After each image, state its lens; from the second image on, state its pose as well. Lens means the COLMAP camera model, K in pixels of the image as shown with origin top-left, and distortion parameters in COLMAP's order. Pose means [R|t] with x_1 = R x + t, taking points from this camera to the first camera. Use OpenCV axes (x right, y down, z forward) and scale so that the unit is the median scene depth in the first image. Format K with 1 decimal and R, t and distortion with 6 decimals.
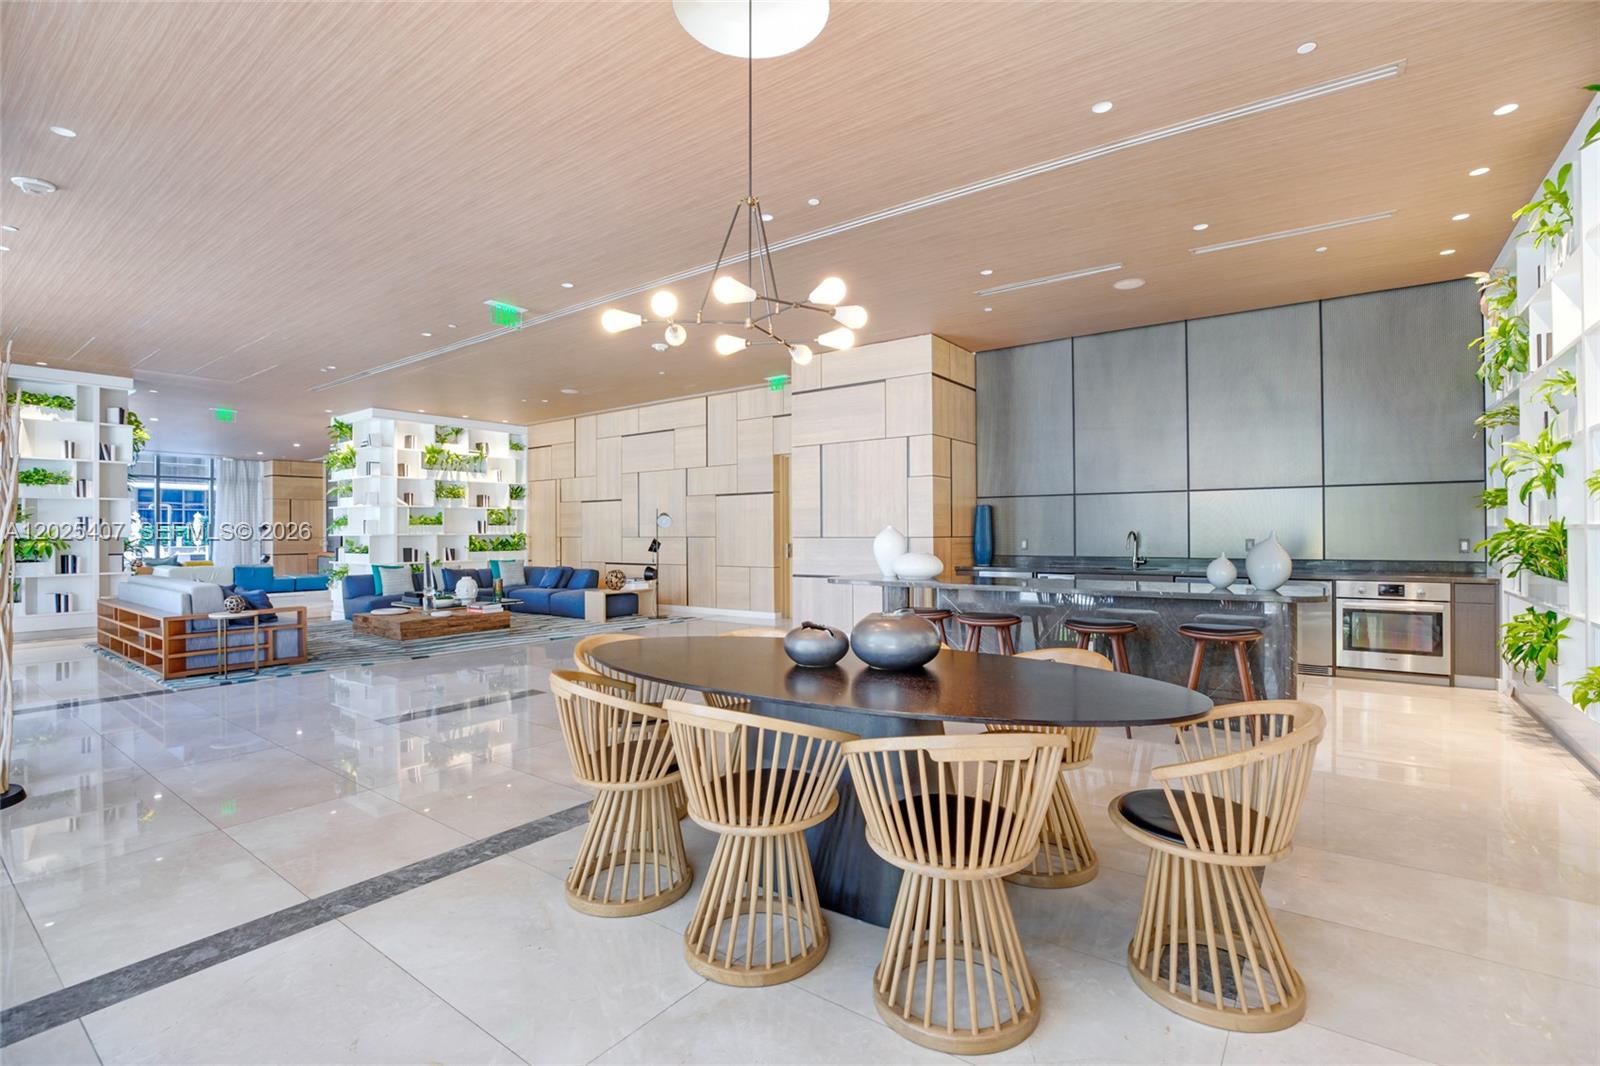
lens RADIAL K [[733.8, 0, 795.4], [0, 733.8, 539.8], [0, 0, 1]] dist [-0.013080, 0.001394]
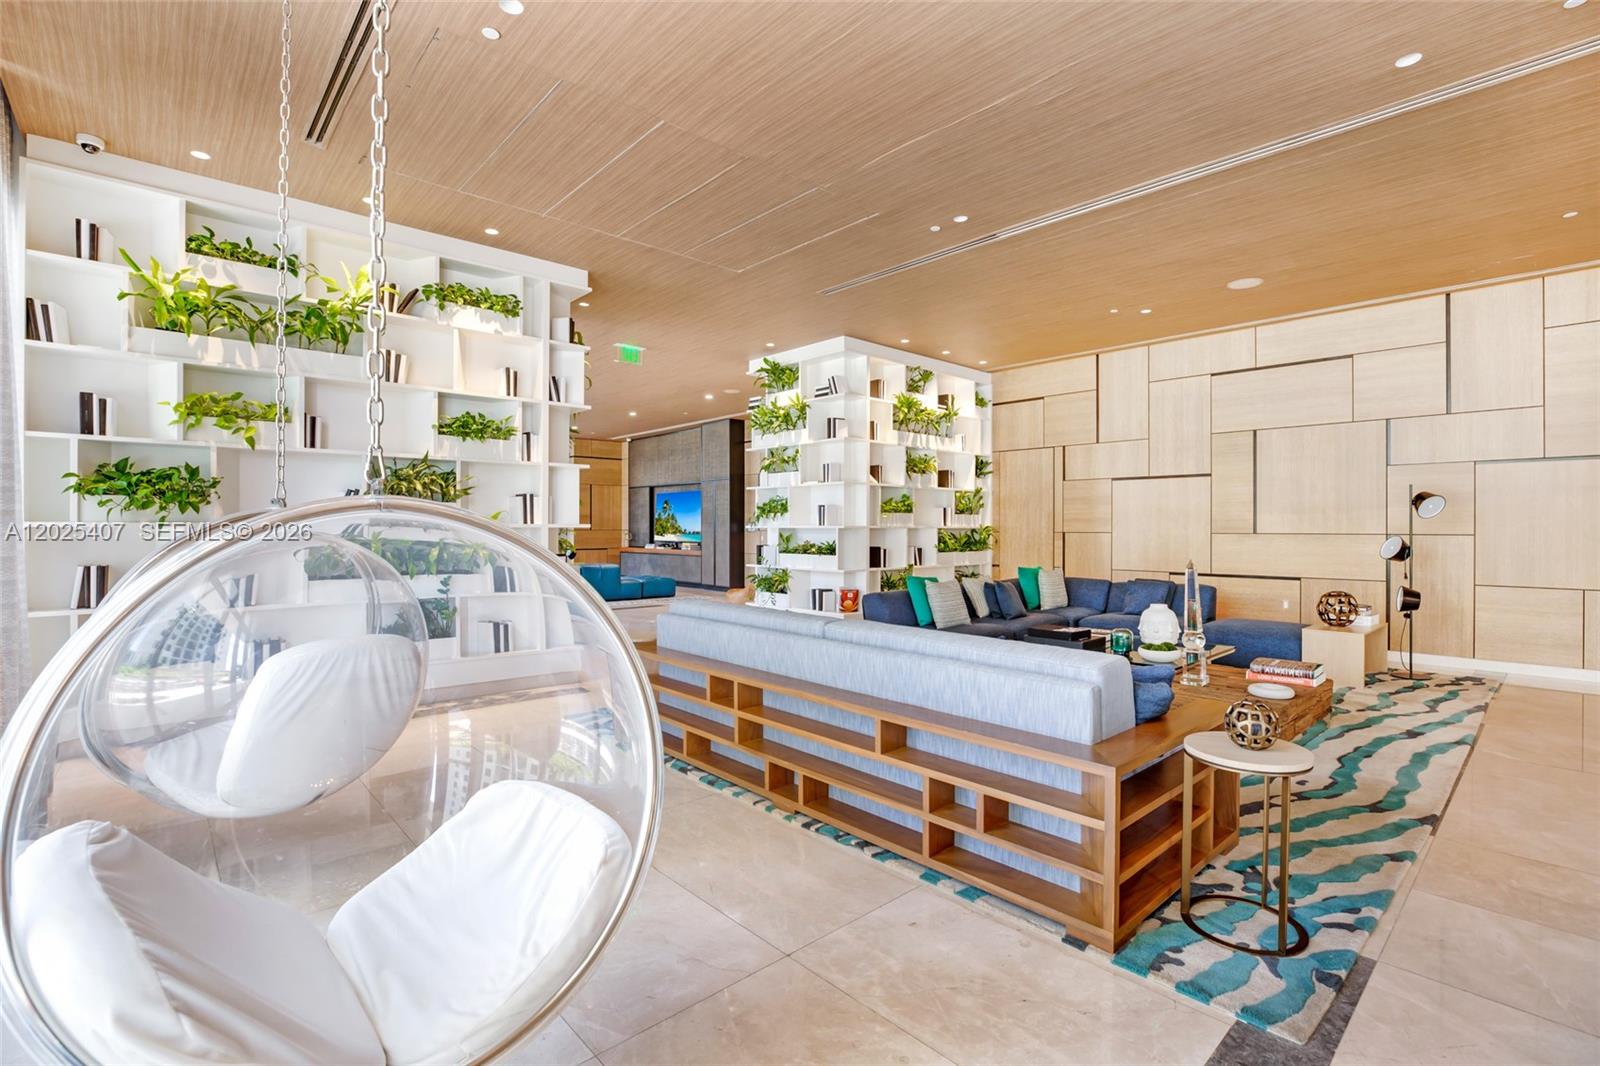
lens RADIAL K [[733.8, 0, 803.7], [0, 733.8, 529.5], [0, 0, 1]] dist [-0.013080, 0.001394]
pose [[0.985085, 0.007571, -0.171904, -0.464193], [-0.008716, 0.999945, -0.005906, -0.000184], [0.171850, 0.007317, 0.985096, 0.312443]]
